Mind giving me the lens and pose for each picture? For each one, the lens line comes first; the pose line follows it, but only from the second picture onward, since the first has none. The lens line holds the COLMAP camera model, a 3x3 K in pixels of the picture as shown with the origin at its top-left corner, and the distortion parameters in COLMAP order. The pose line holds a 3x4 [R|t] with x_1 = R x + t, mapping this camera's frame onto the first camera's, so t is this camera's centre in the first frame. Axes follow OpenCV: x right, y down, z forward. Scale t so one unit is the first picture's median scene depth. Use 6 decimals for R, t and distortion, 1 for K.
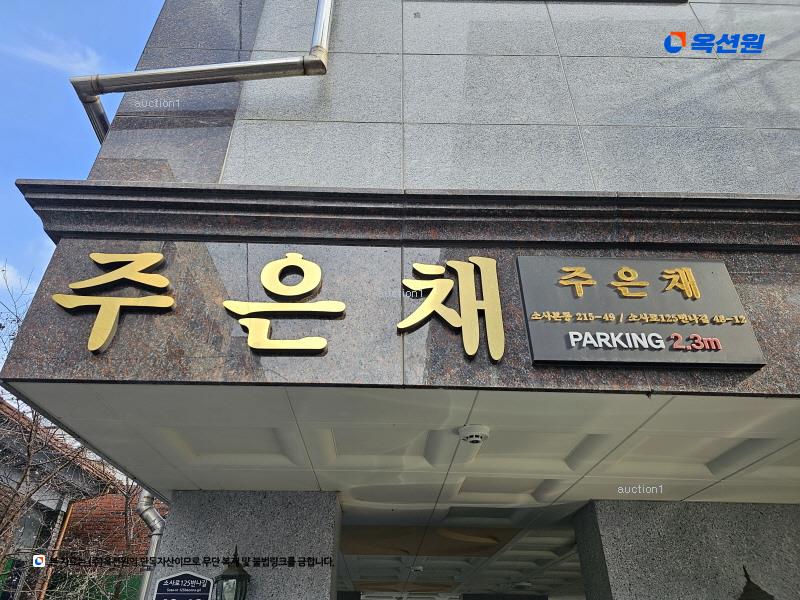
lens RADIAL K [[542.5, 0, 400.0], [0, 542.5, 300.0], [0, 0, 1]] dist [0.091346, -0.065235]
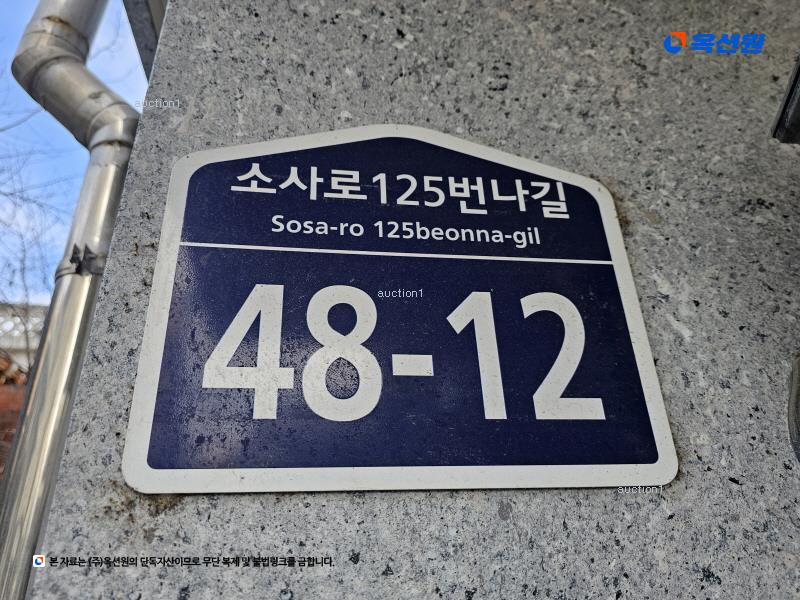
lens RADIAL K [[542.5, 0, 400.0], [0, 542.5, 300.0], [0, 0, 1]] dist [0.091346, -0.065235]
pose [[0.991361, 0.015913, 0.130191, -0.402394], [-0.034124, 0.989722, 0.138876, 0.515043], [-0.126642, -0.142119, 0.981715, 0.872658]]
